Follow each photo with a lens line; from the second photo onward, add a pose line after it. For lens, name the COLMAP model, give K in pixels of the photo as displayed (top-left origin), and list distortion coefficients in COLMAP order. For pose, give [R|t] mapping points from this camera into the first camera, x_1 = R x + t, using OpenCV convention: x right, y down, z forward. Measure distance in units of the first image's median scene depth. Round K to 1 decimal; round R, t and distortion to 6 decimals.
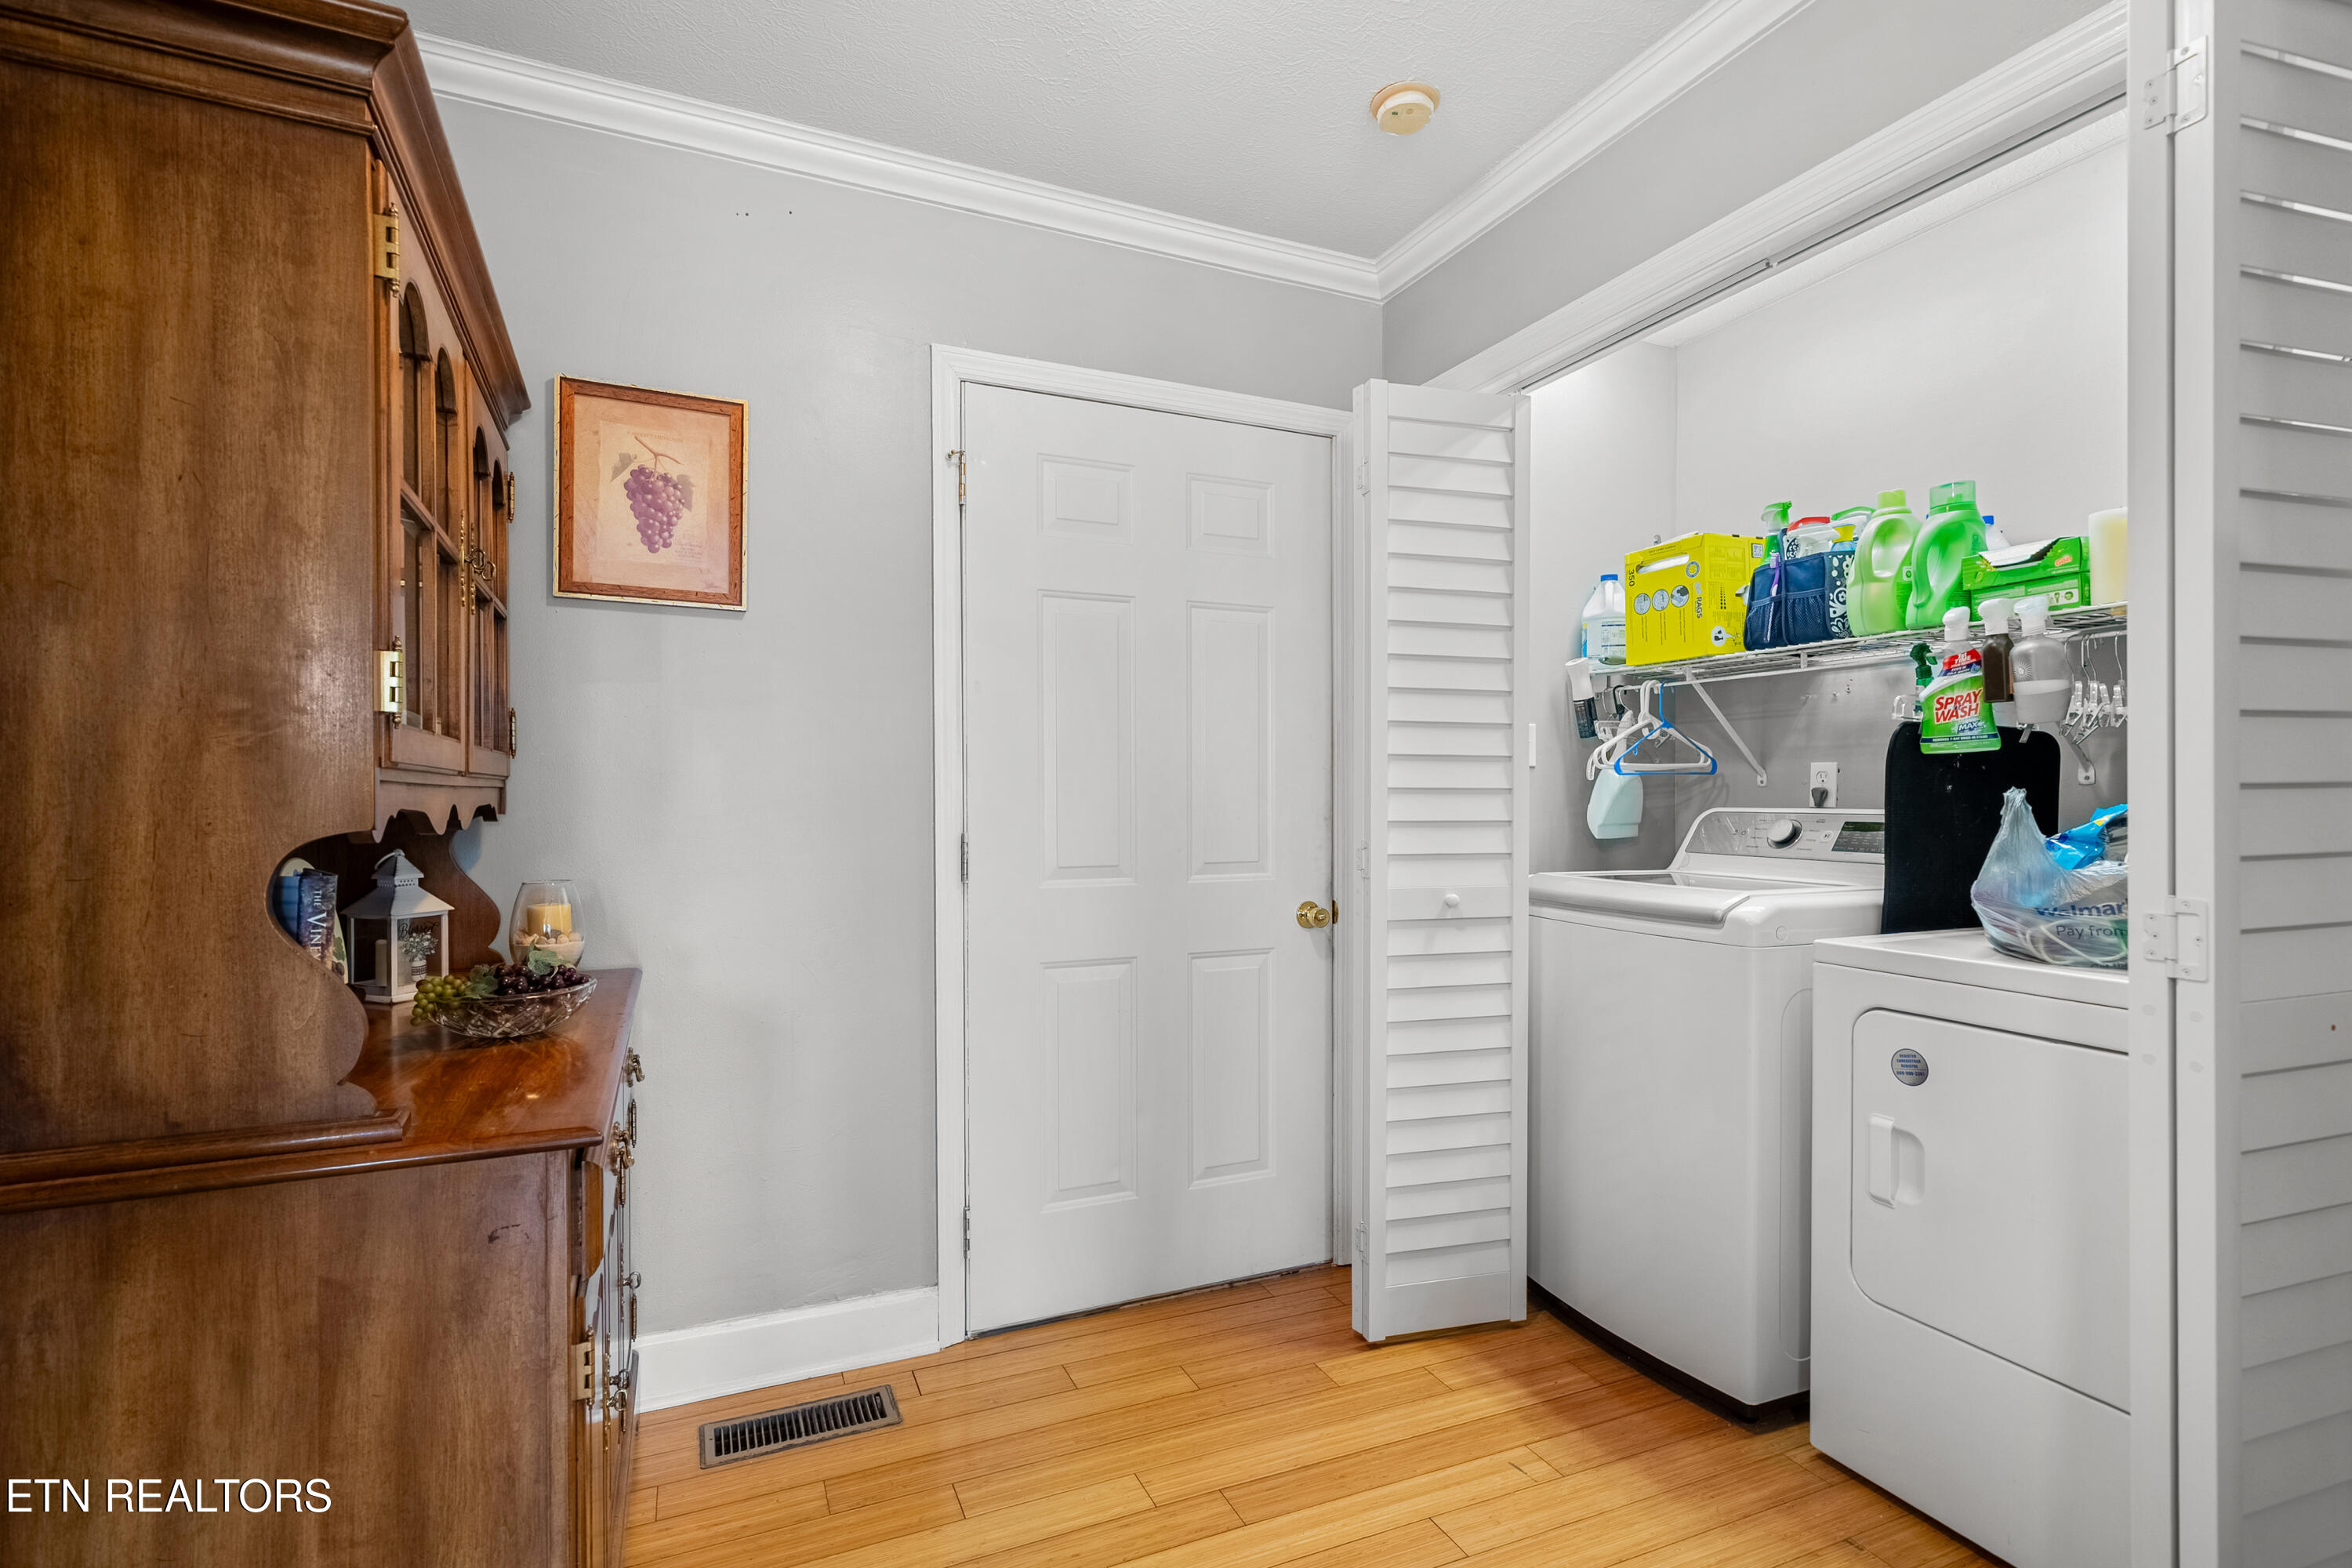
lens RADIAL K [[1076.8, 0, 1150.6], [0, 1076.8, 818.8], [0, 0, 1]] dist [-0.006210, 0.000509]
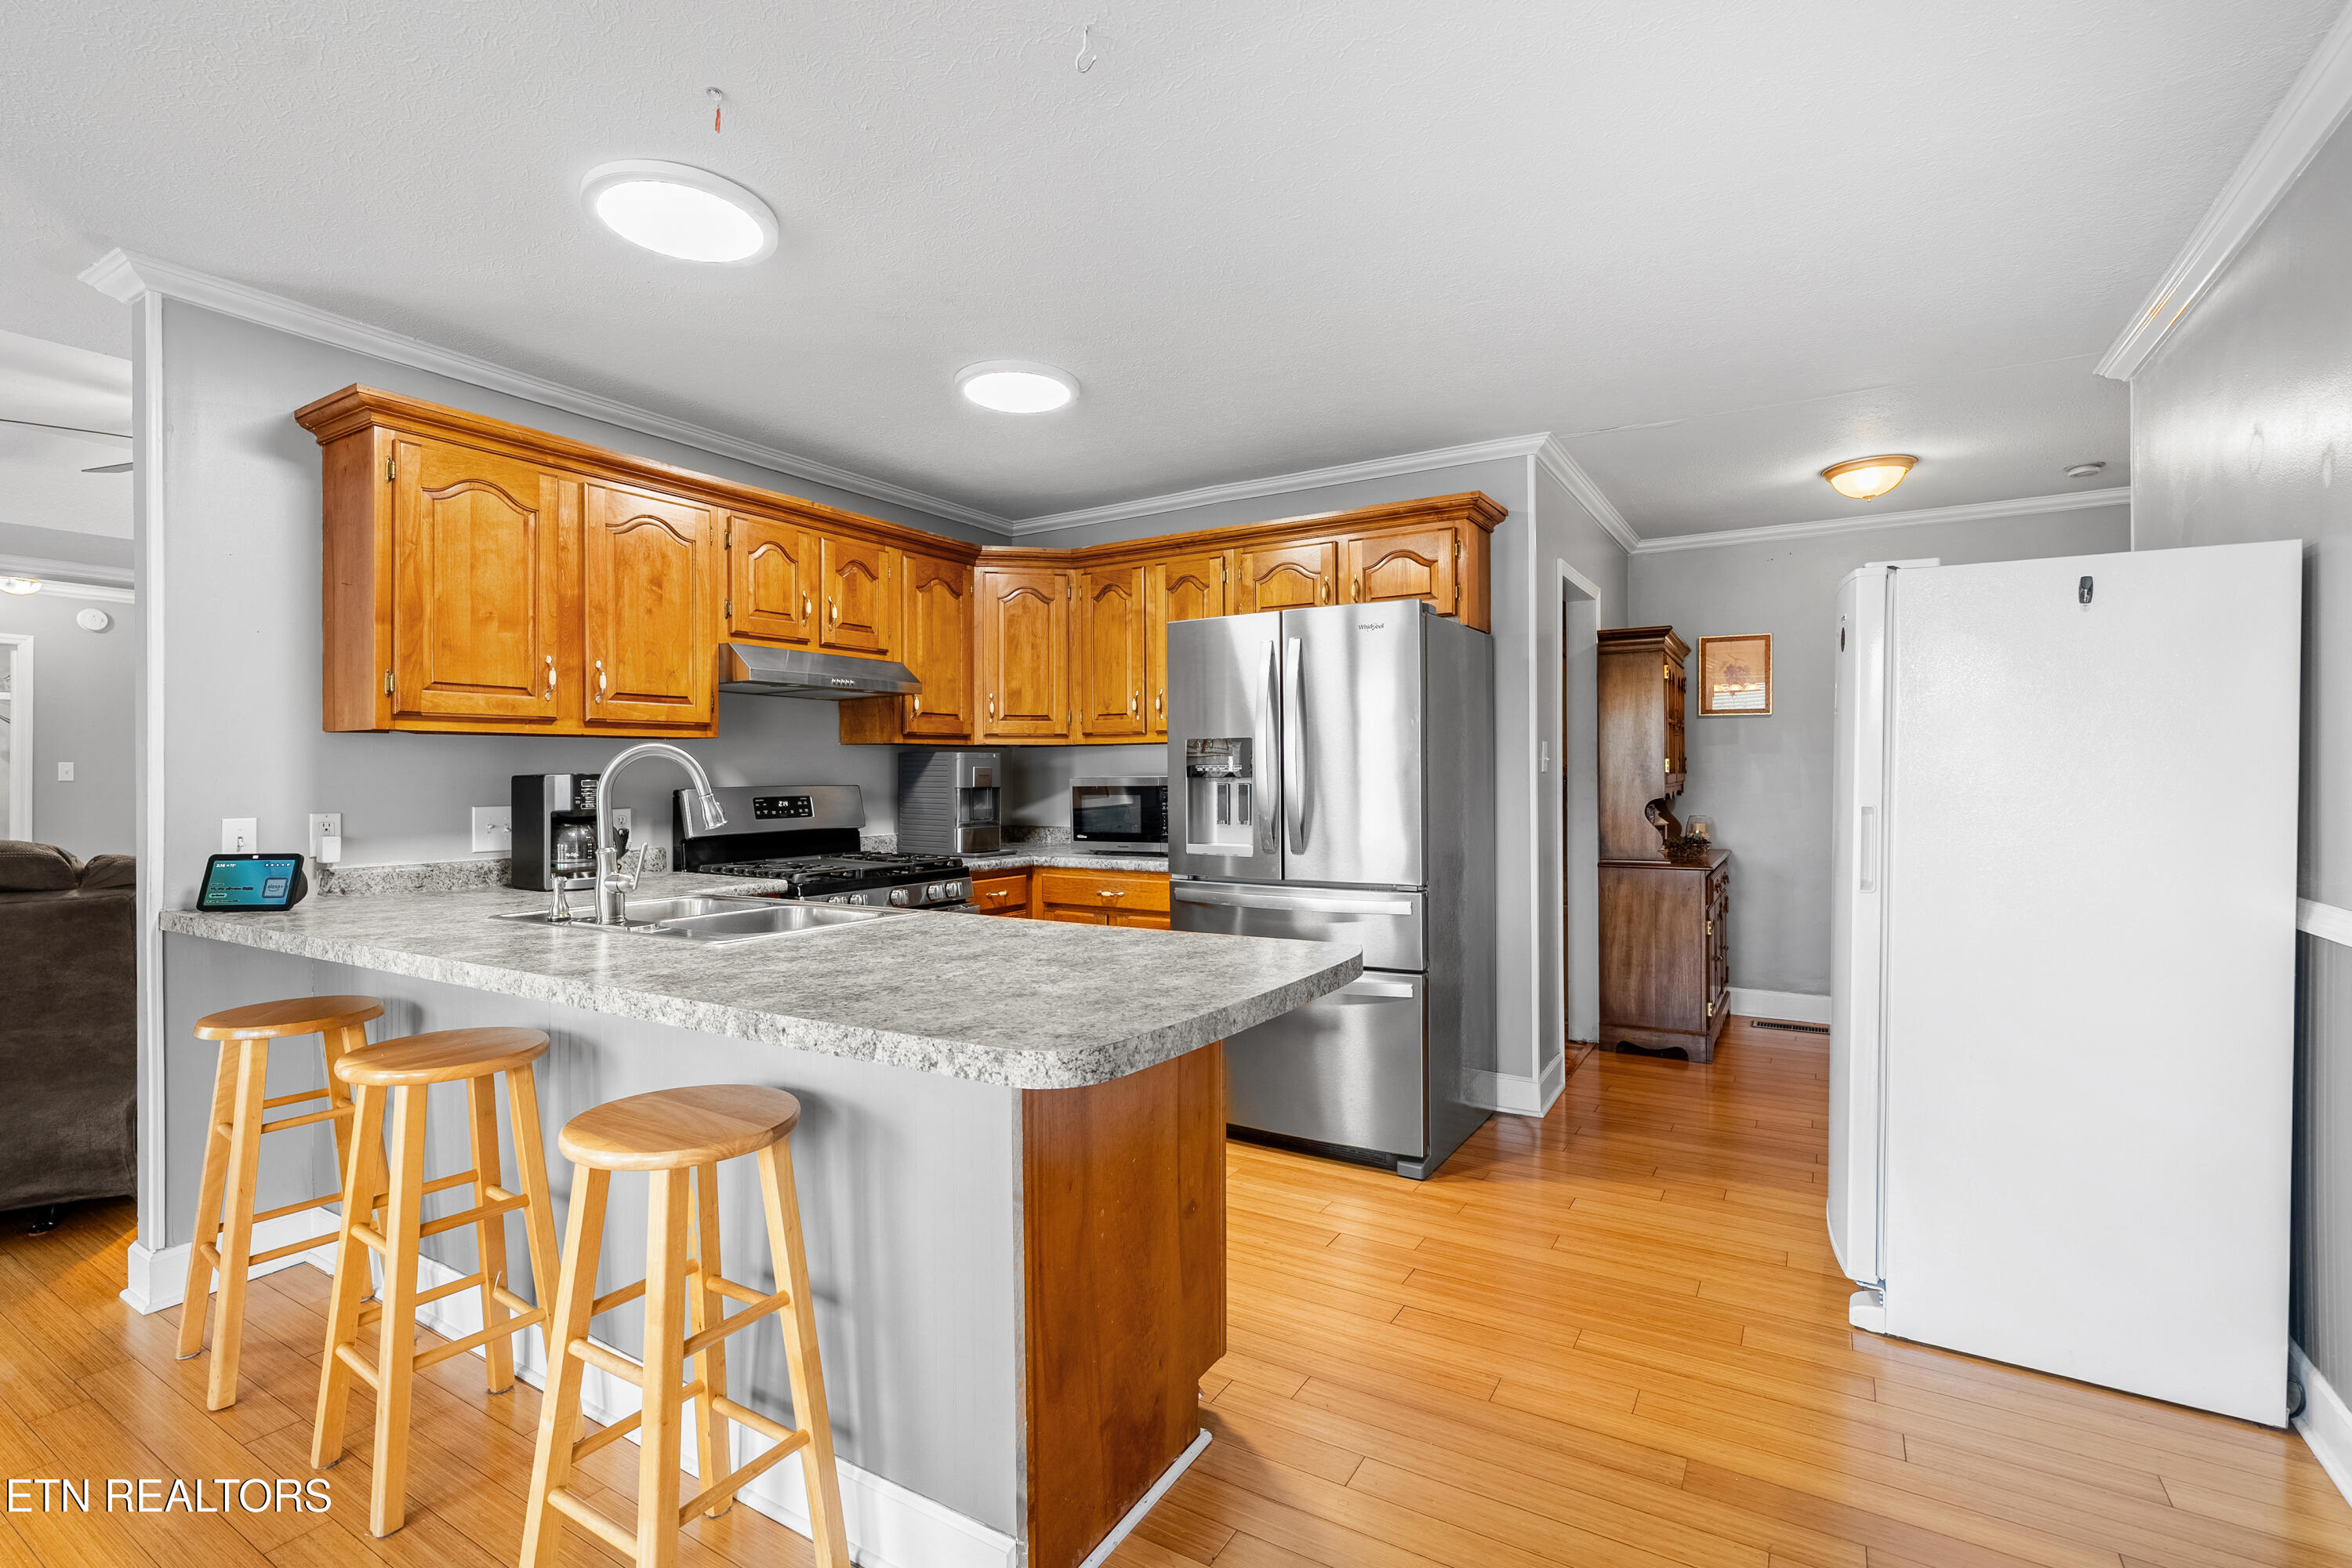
lens RADIAL K [[1076.8, 0, 1177.2], [0, 1076.8, 774.4], [0, 0, 1]] dist [-0.006210, 0.000509]
pose [[0.585417, -0.002760, -0.810728, 1.087701], [-0.003991, 0.999972, -0.006287, -0.033503], [0.810723, 0.006916, 0.585390, -2.059623]]
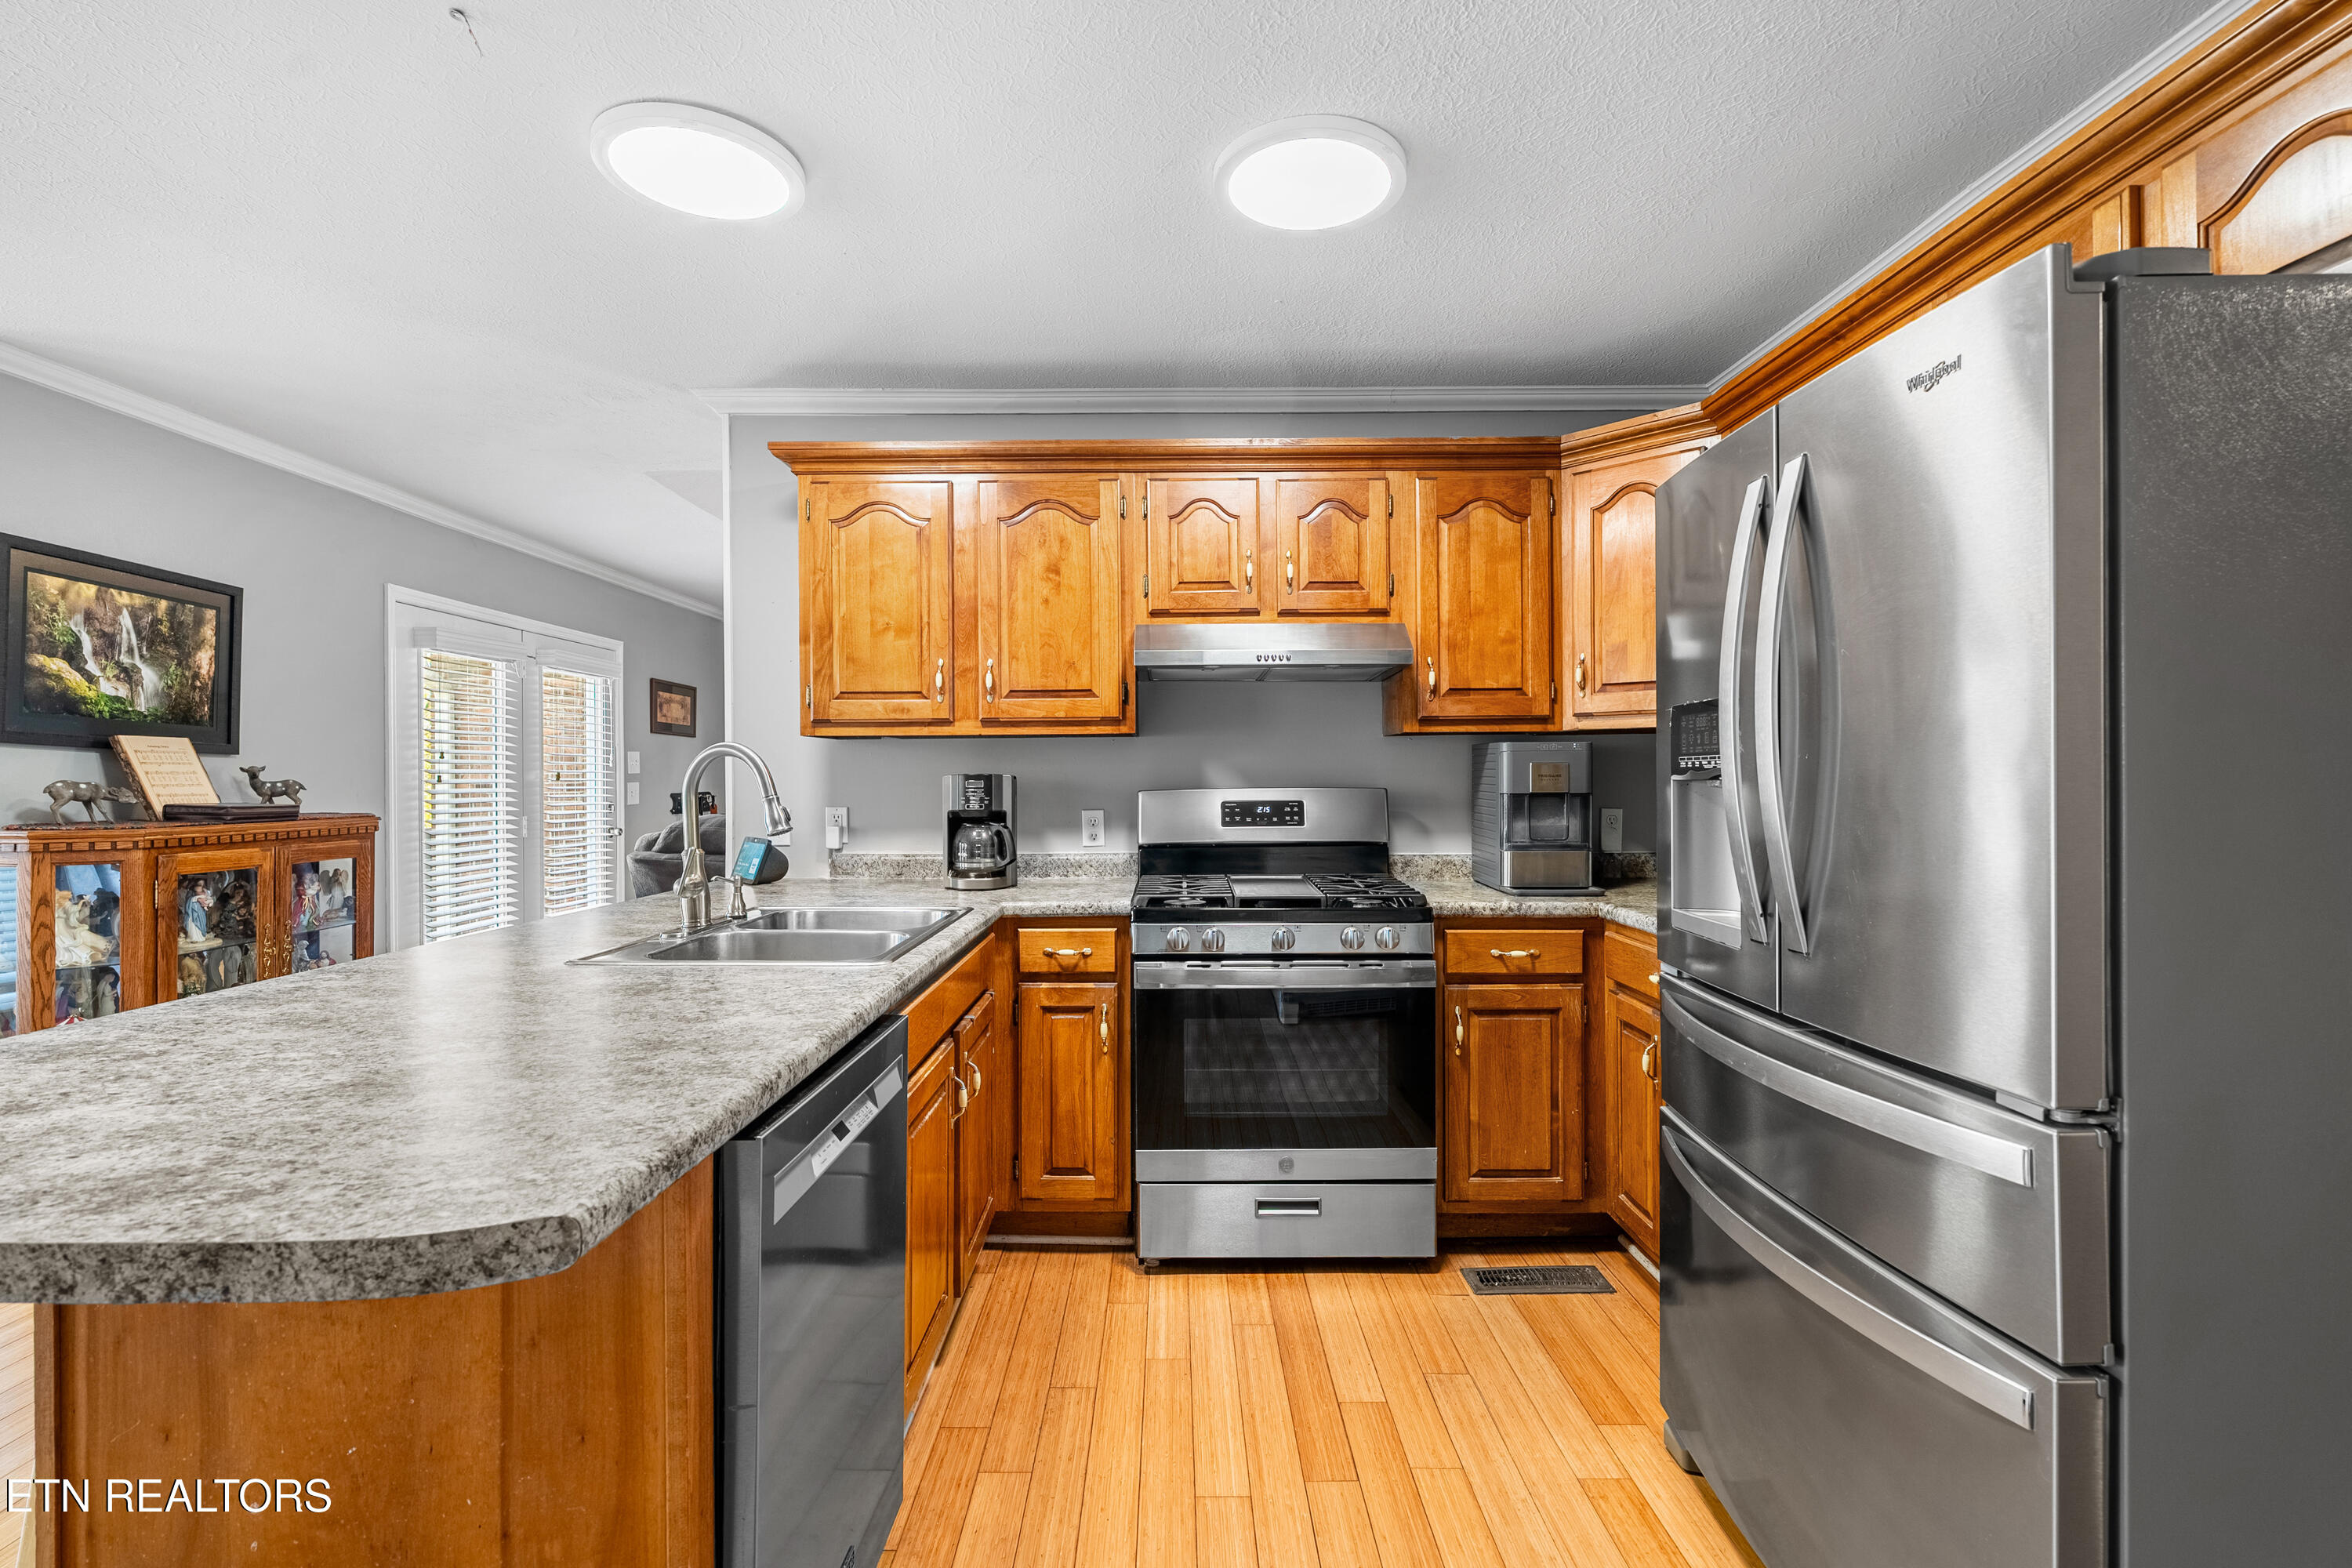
lens RADIAL K [[1076.8, 0, 1166.0], [0, 1076.8, 782.7], [0, 0, 1]] dist [-0.006210, 0.000509]
pose [[-0.392037, 0.005139, -0.919935, 0.562759], [-0.006242, 0.999947, 0.008246, -0.044366], [0.919928, 0.008975, -0.391984, -0.783983]]
